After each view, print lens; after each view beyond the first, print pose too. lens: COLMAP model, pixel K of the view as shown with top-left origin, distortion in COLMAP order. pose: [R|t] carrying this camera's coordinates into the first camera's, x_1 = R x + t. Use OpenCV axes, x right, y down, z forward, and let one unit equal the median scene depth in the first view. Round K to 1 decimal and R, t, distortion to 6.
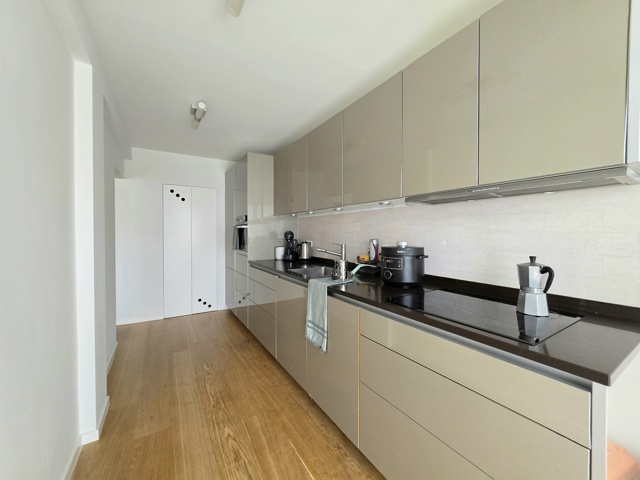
lens RADIAL K [[256.5, 0, 318.6], [0, 256.5, 239.2], [0, 0, 1]] dist [-0.004689, 0.000216]
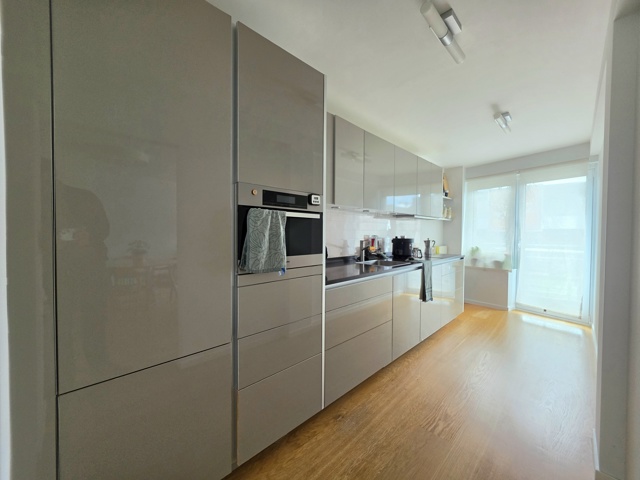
lens RADIAL K [[256.5, 0, 318.7], [0, 256.5, 239.2], [0, 0, 1]] dist [-0.004689, 0.000216]
pose [[-0.233890, -0.013611, 0.972168, -0.961902], [0.011120, 0.999799, 0.016673, -0.013009], [-0.972200, 0.014710, -0.233691, 1.379768]]
